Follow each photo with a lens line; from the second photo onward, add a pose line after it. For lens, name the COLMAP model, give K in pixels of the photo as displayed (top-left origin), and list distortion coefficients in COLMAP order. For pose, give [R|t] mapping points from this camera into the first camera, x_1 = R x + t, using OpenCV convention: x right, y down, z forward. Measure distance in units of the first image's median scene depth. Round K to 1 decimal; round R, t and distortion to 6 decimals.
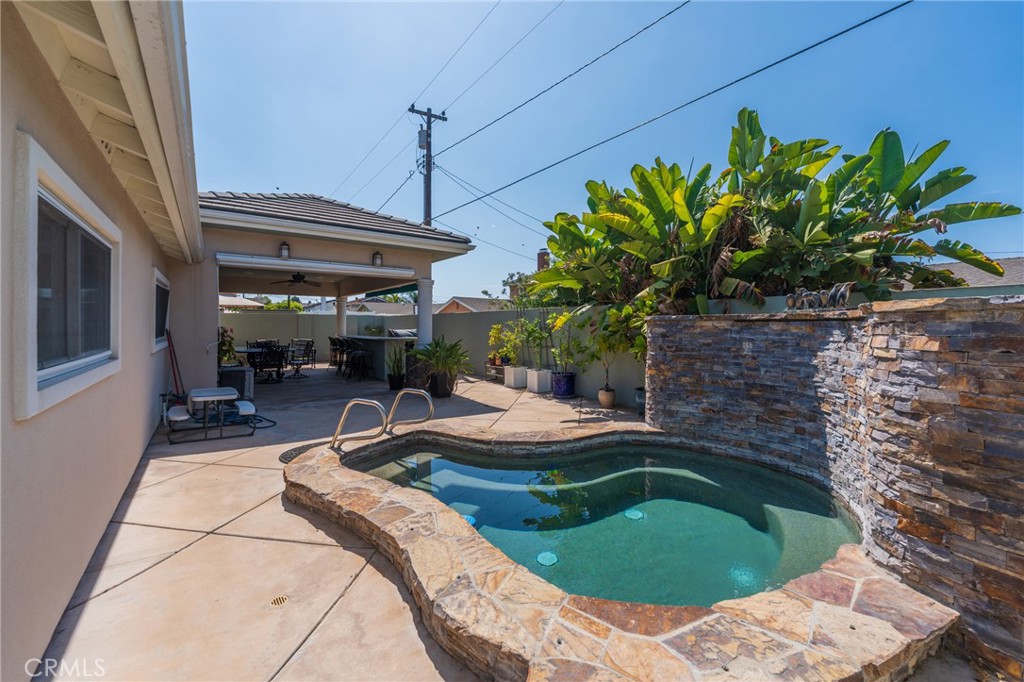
lens RADIAL K [[413.5, 0, 508.1], [0, 413.5, 335.3], [0, 0, 1]] dist [0.000305, -0.000079]
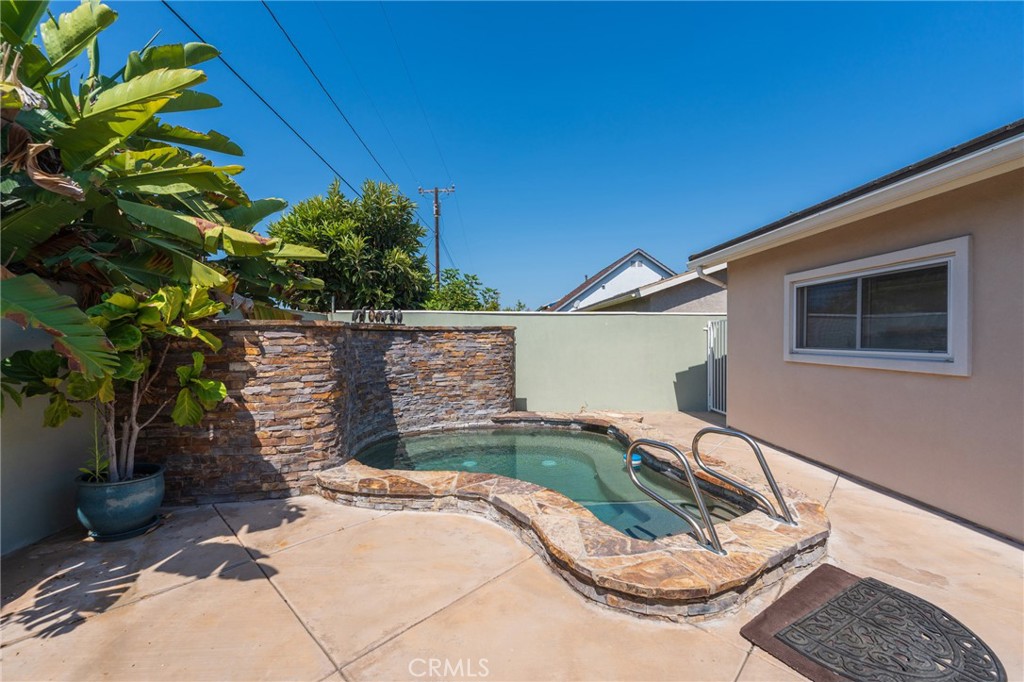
lens RADIAL K [[413.5, 0, 508.1], [0, 413.5, 335.3], [0, 0, 1]] dist [0.000305, -0.000079]
pose [[-0.834908, 0.000484, 0.550389, -0.436379], [0.011639, 0.999792, 0.016776, -0.038198], [-0.550266, 0.020413, -0.834740, 1.934706]]
